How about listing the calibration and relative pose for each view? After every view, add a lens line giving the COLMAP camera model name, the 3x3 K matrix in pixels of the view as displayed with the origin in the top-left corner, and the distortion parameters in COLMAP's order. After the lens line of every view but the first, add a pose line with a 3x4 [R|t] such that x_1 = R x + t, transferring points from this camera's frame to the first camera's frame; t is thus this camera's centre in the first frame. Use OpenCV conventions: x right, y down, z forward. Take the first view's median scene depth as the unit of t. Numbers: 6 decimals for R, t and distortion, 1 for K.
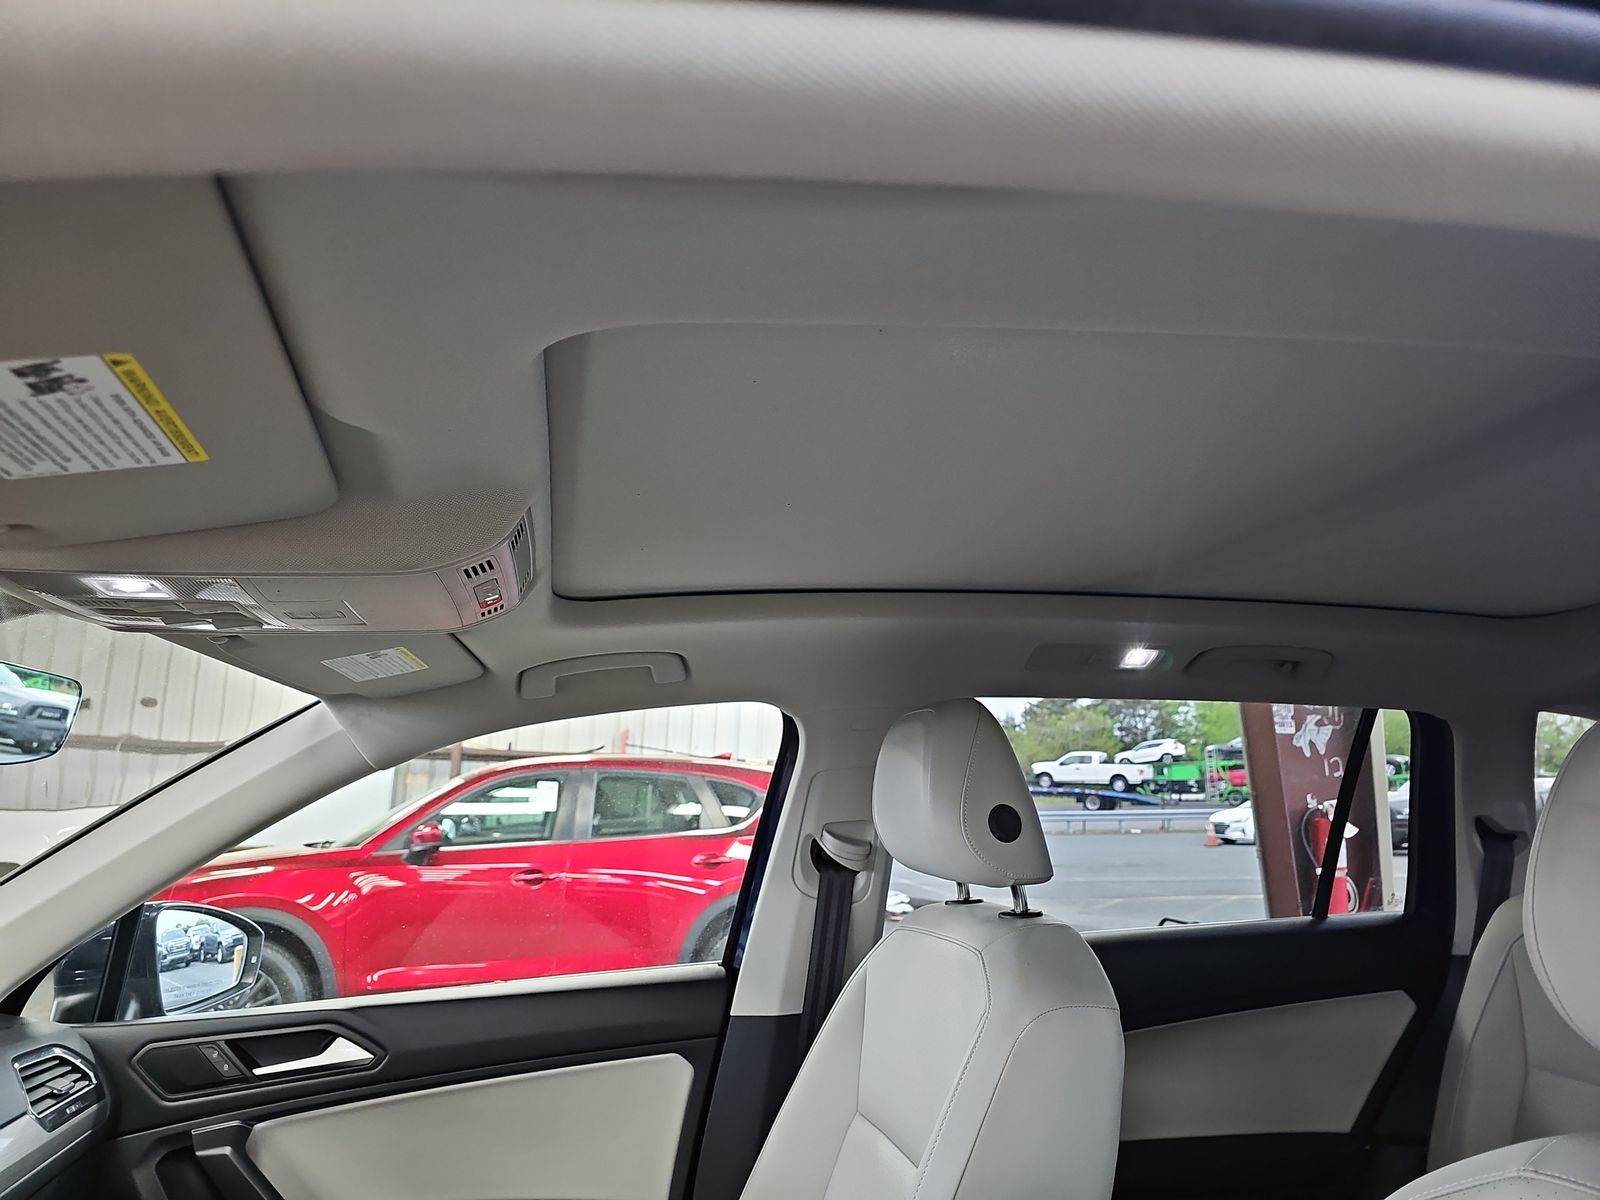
lens RADIAL K [[1046.3, 0, 800.0], [0, 1046.3, 600.0], [0, 0, 1]] dist [0.023371, -0.041424]
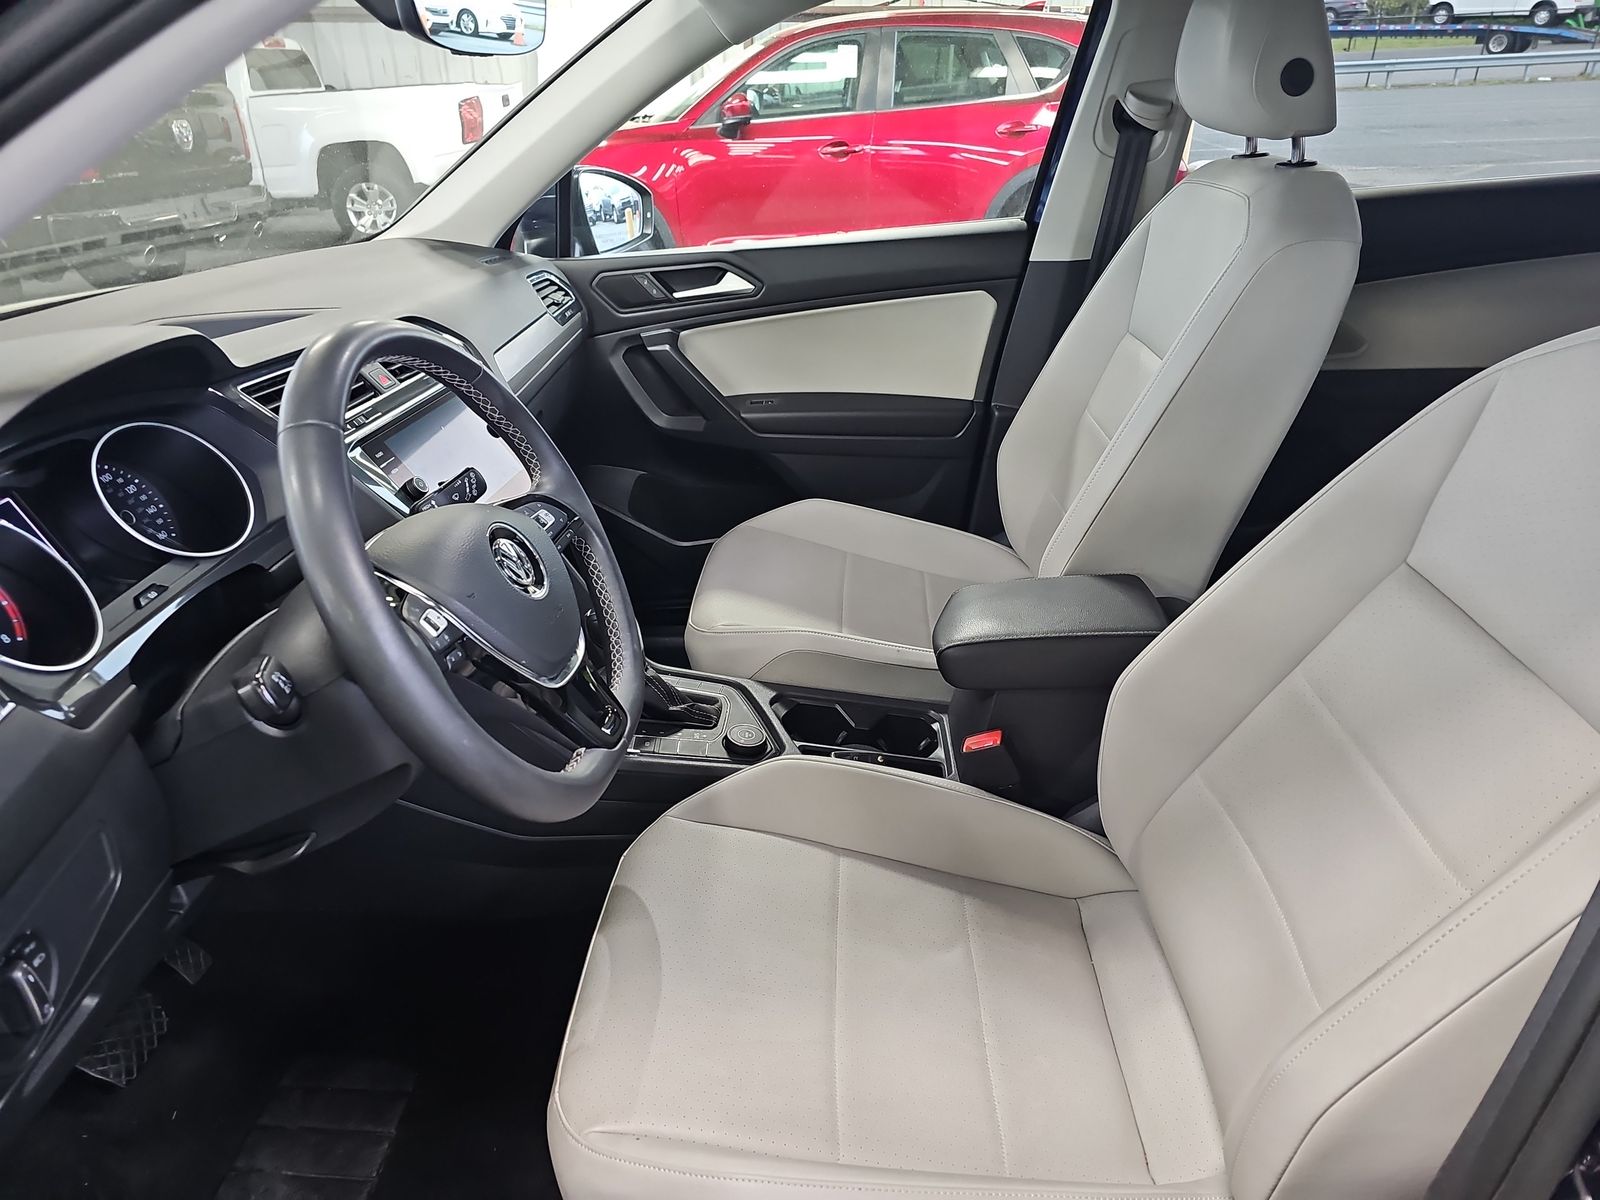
lens RADIAL K [[1082.5, 0, 800.0], [0, 1082.5, 600.0], [0, 0, 1]] dist [0.077614, -0.054695]
pose [[0.966586, 0.088112, -0.240723, 0.006562], [0.074372, 0.802284, 0.592292, -0.023492], [0.245316, -0.590404, 0.768923, -0.109614]]
